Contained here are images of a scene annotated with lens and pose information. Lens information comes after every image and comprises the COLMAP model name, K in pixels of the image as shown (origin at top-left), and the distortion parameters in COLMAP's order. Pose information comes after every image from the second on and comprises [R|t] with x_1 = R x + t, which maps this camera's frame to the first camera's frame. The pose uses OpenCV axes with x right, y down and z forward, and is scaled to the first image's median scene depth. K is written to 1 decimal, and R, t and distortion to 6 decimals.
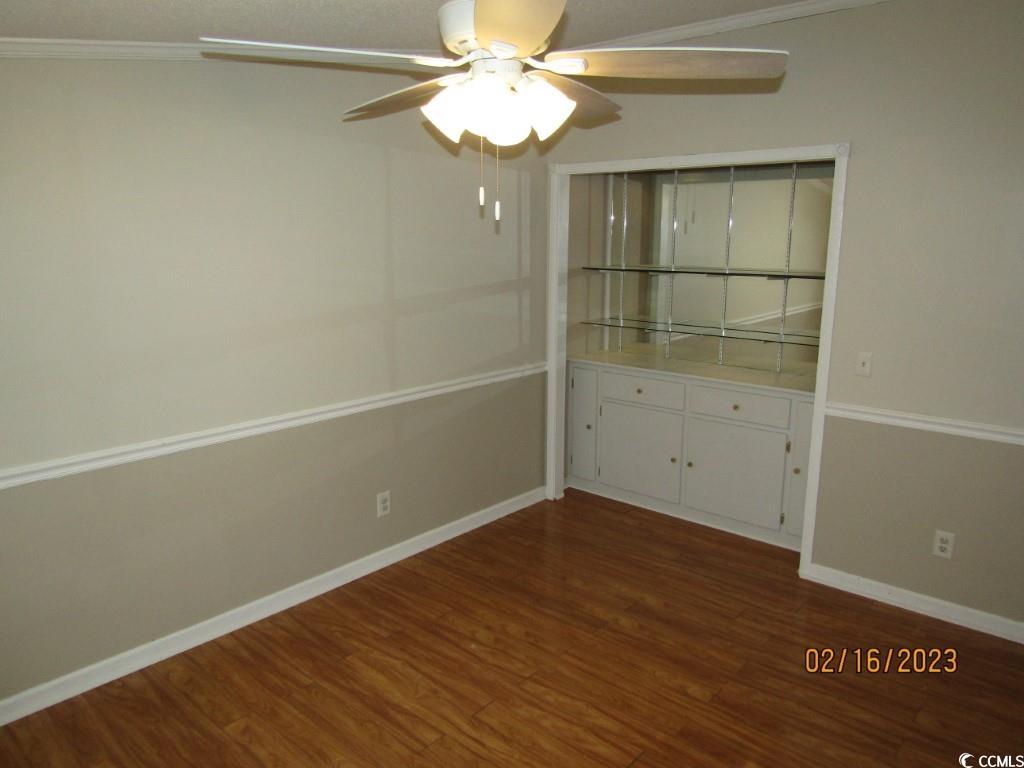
lens RADIAL K [[738.1, 0, 512.0], [0, 738.1, 384.0], [0, 0, 1]] dist [0.005830, 0.002655]
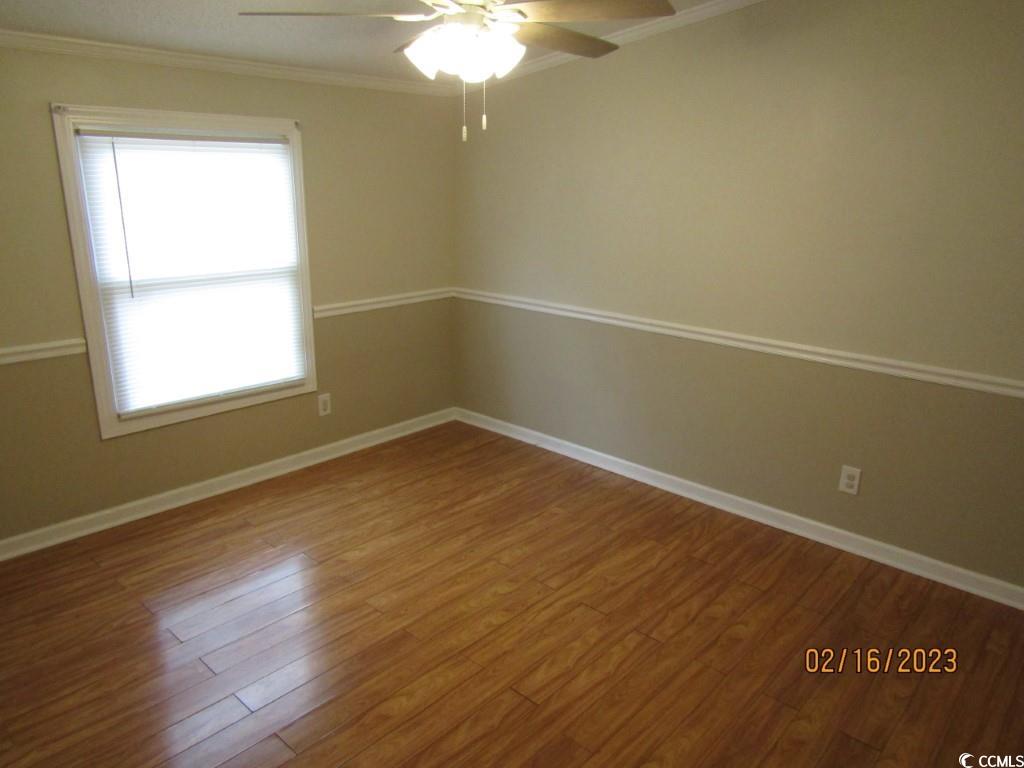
lens RADIAL K [[734.6, 0, 512.0], [0, 734.6, 384.0], [0, 0, 1]] dist [0.090961, 0.000750]
pose [[-0.010237, 0.275563, -0.961228, 0.845403], [-0.224854, 0.936026, 0.270733, -0.120938], [0.974339, 0.218907, 0.052379, 0.709093]]
